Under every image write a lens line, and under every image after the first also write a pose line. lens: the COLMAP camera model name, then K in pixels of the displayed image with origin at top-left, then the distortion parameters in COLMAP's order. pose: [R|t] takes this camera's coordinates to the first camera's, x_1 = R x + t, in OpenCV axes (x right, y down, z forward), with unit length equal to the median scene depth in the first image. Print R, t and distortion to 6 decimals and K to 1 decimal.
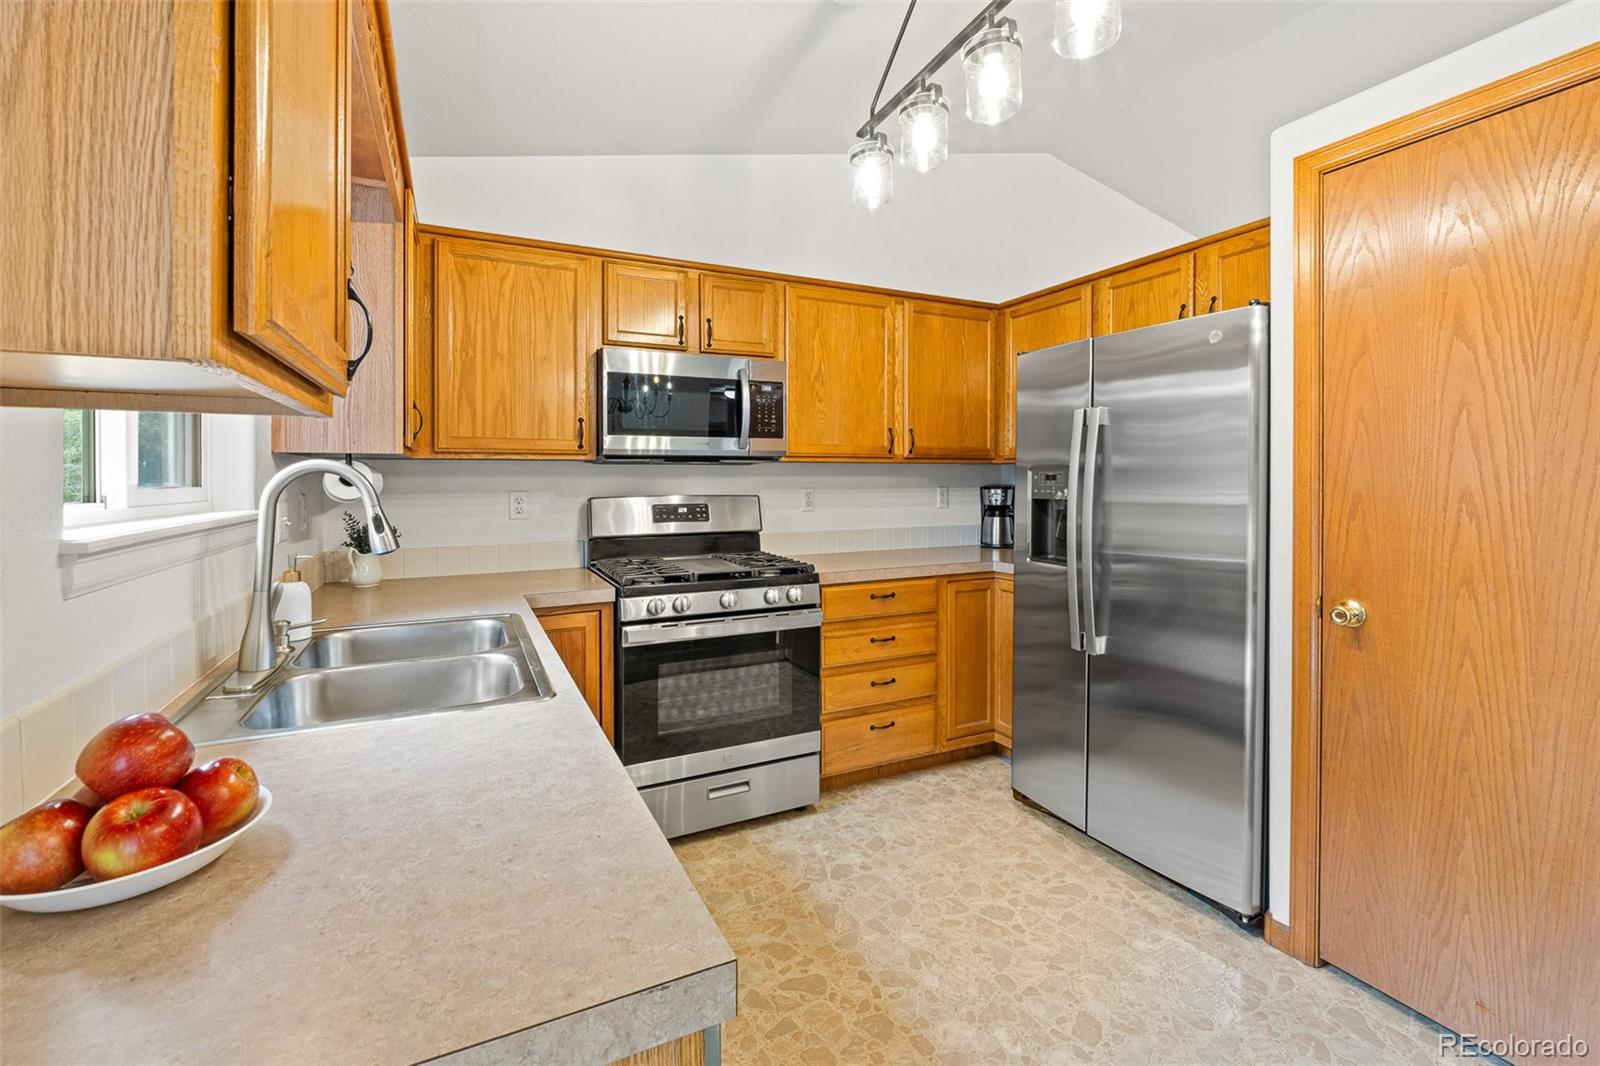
lens RADIAL K [[692.8, 0, 795.1], [0, 692.8, 481.2], [0, 0, 1]] dist [-0.003347, -0.000654]
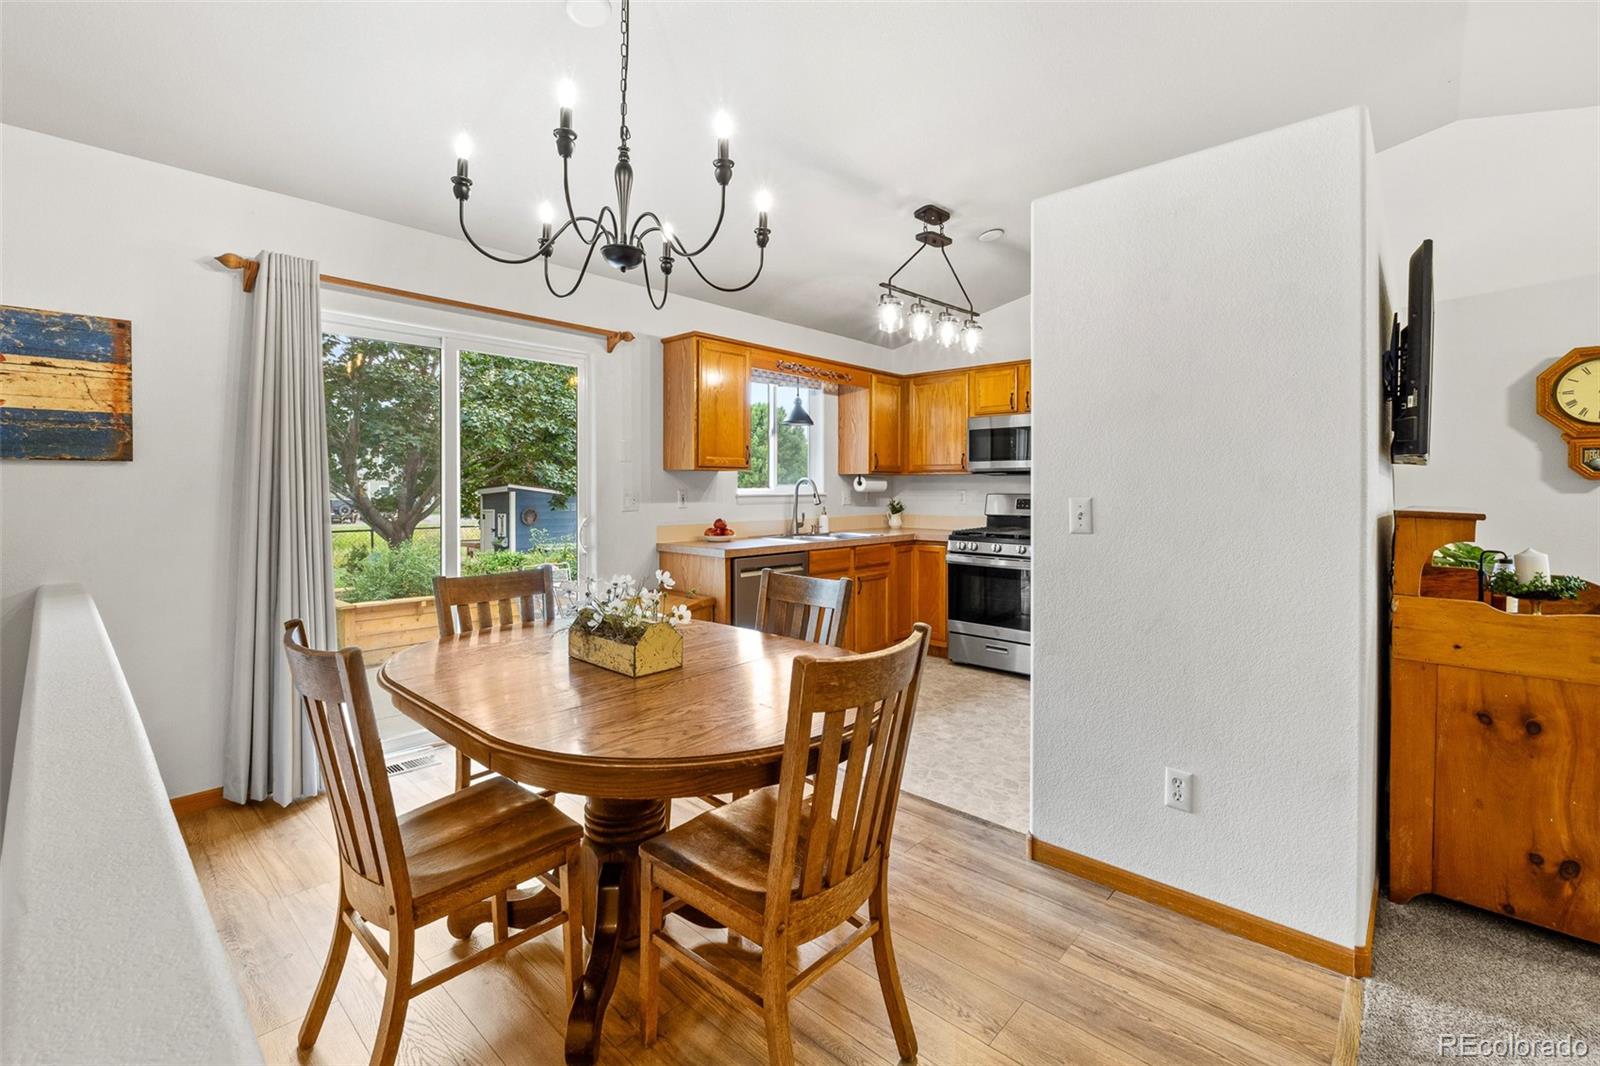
lens RADIAL K [[697.2, 0, 793.5], [0, 697.2, 496.3], [0, 0, 1]] dist [-0.000522, 0.000144]
pose [[0.360146, 0.018643, -0.932709, 1.404488], [-0.008635, 0.999824, 0.016650, 0.003594], [0.932856, 0.002058, 0.360244, -0.188561]]
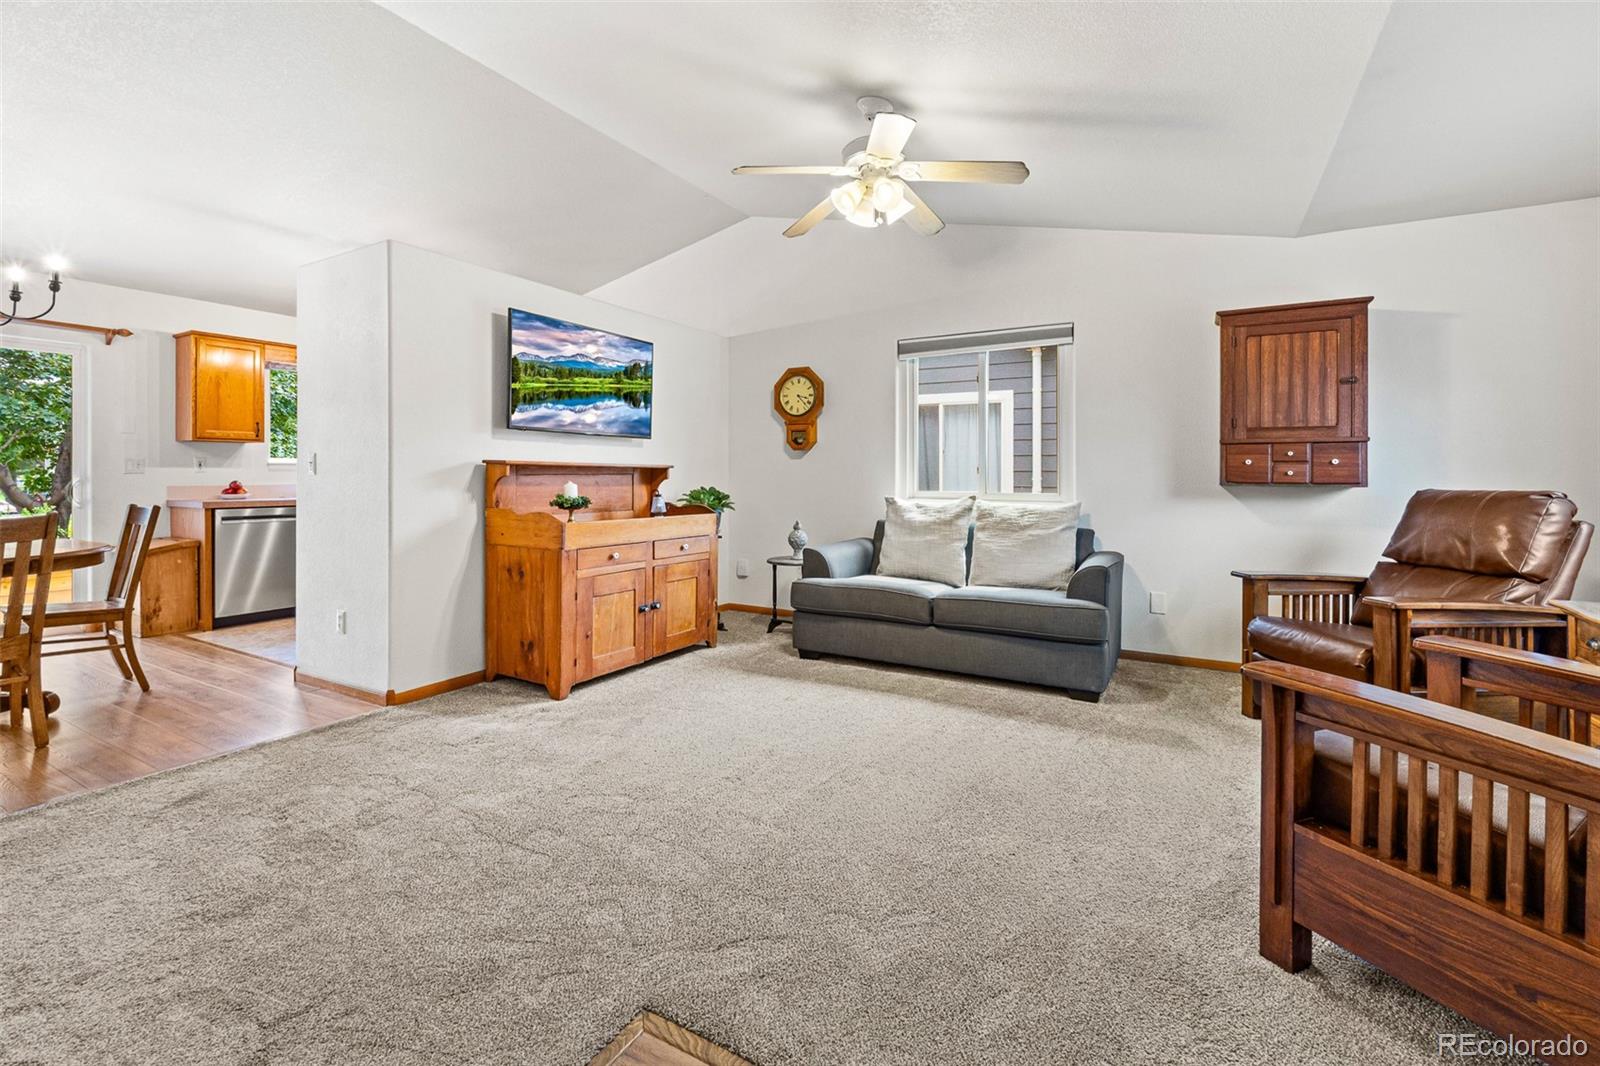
lens RADIAL K [[680.3, 0, 773.1], [0, 680.3, 487.0], [0, 0, 1]] dist [-0.001588, -0.000407]
pose [[0.554100, 0.021008, -0.832185, 2.382010], [-0.009448, 0.999776, 0.018948, 0.051941], [0.832396, -0.002636, 0.554175, 0.472961]]
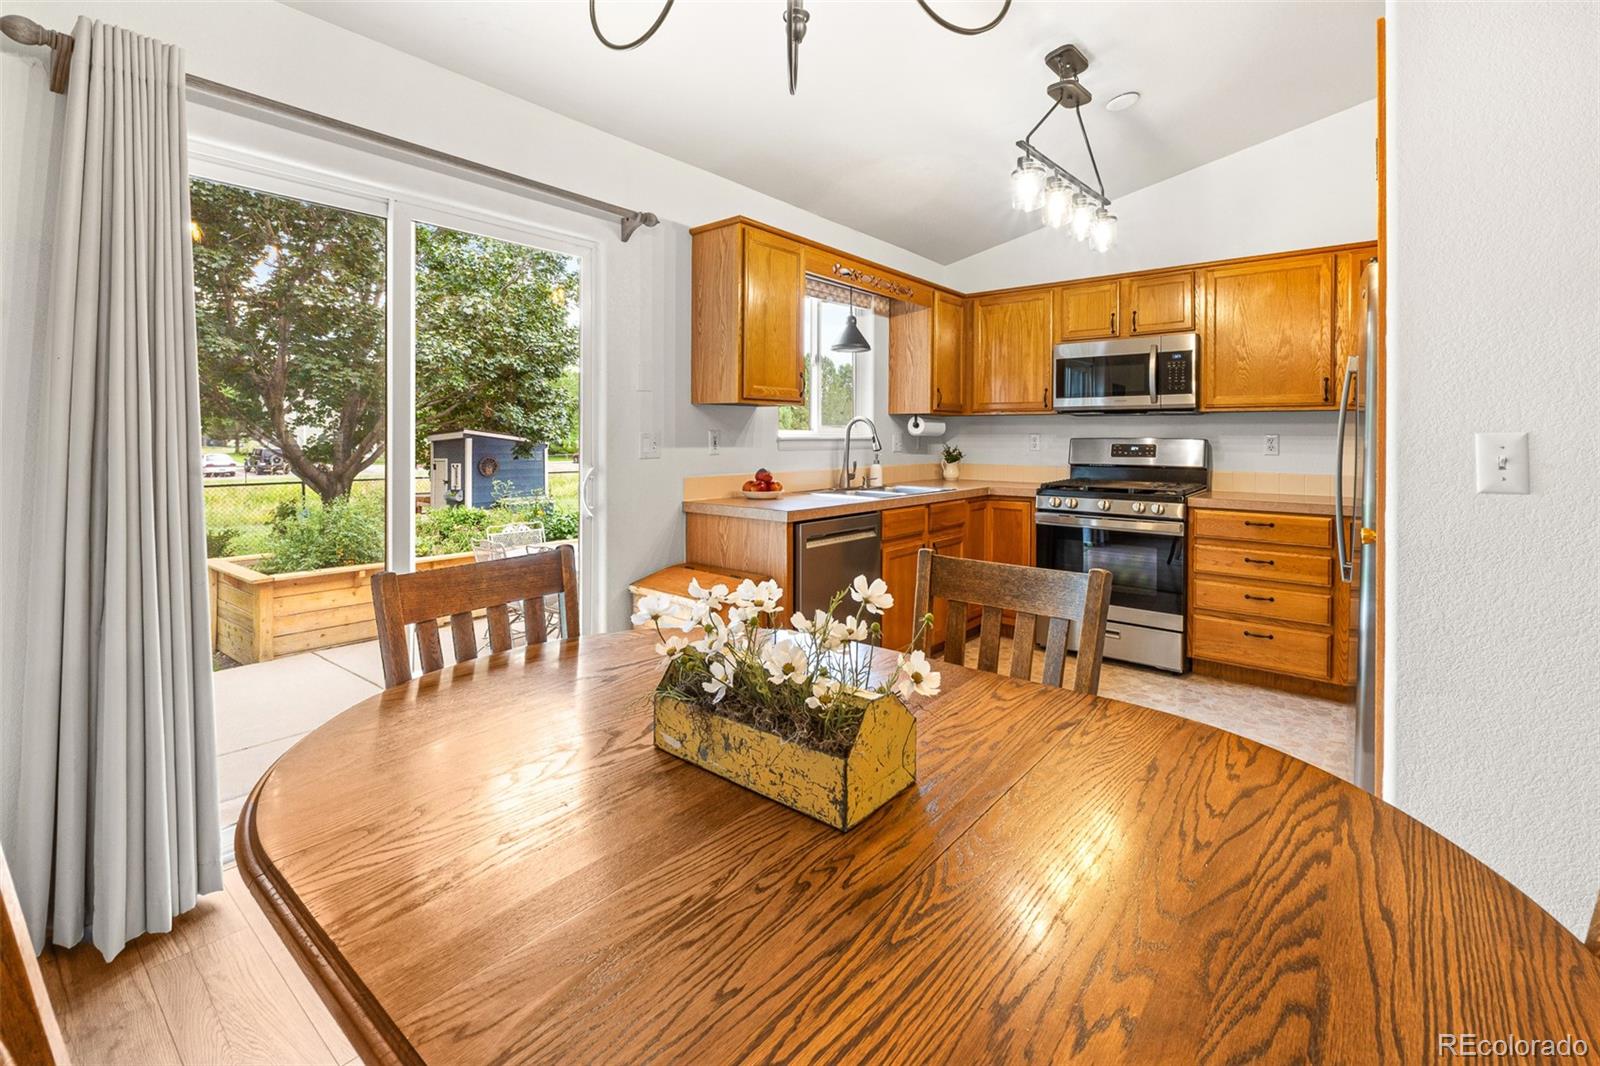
lens RADIAL K [[711.3, 0, 797.4], [0, 711.3, 441.2], [0, 0, 1]] dist [-0.002070, -0.000129]
pose [[0.414009, 0.012898, -0.910181, 0.982247], [-0.010816, 0.999899, 0.009250, 0.024171], [0.910208, 0.006015, 0.414107, -0.232824]]
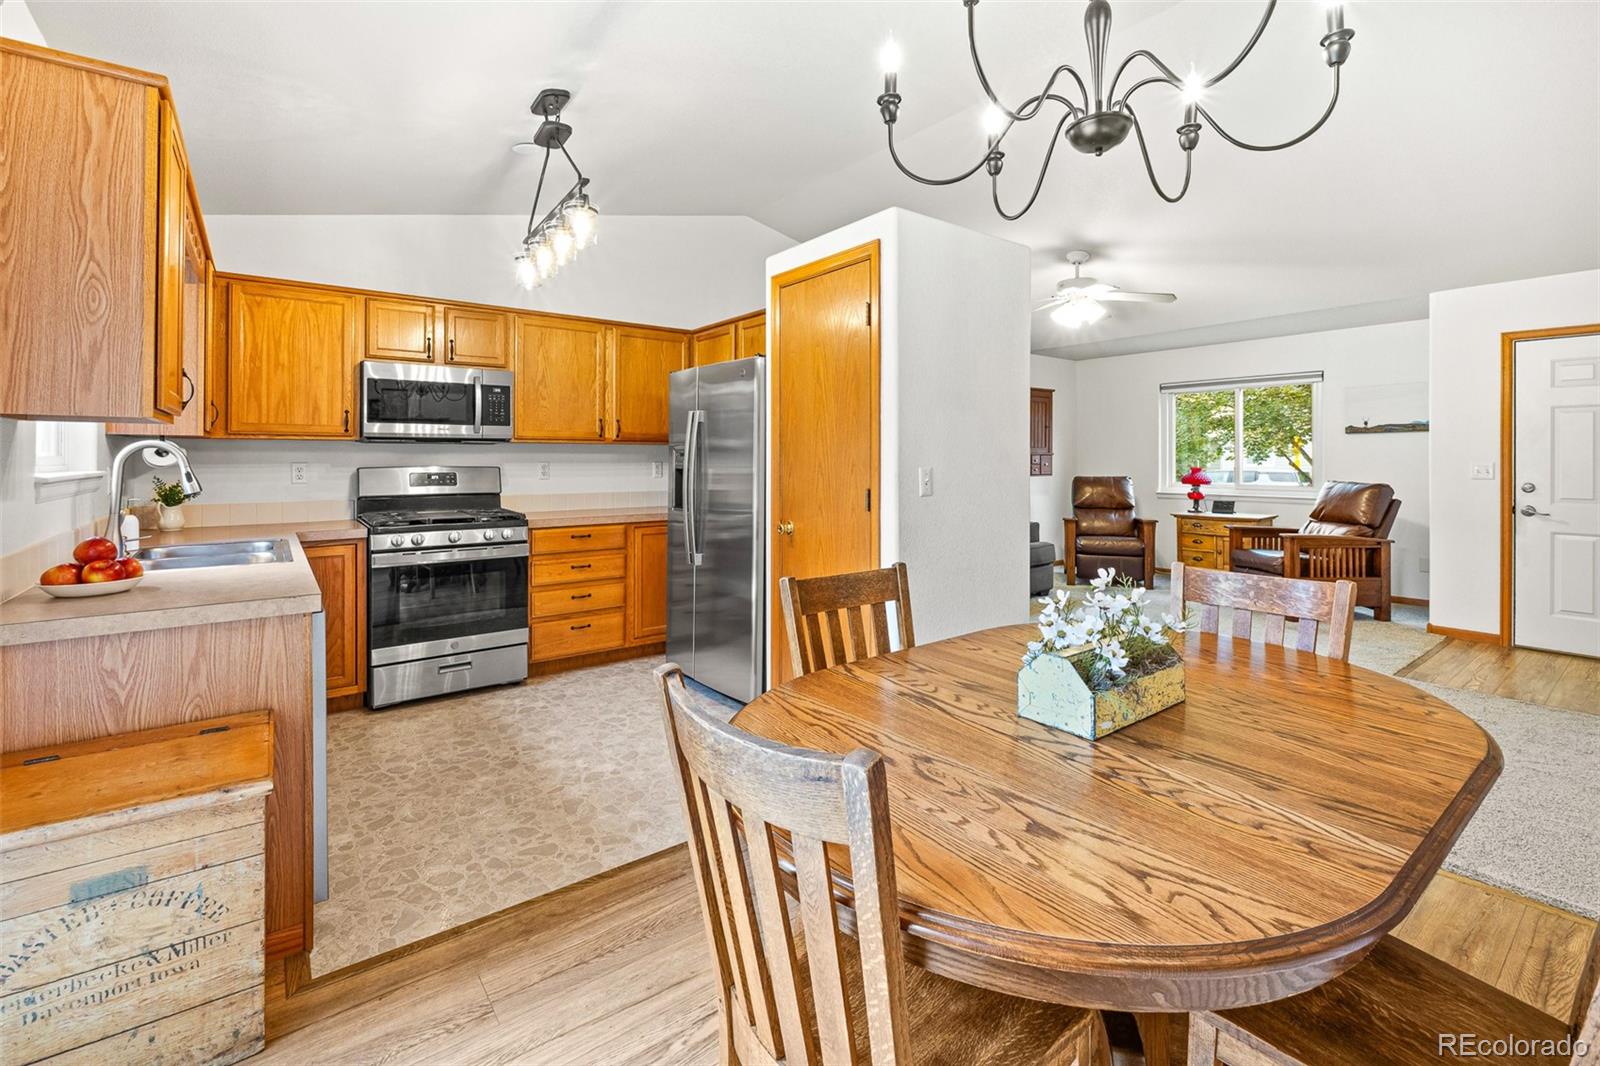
lens RADIAL K [[702.5, 0, 795.0], [0, 702.5, 458.3], [0, 0, 1]] dist [-0.003488, -0.000474]
pose [[0.981383, 0.004427, 0.192009, 0.308944], [-0.003703, 0.999985, -0.004131, 0.008590], [-0.192024, 0.003343, 0.981384, -0.567715]]
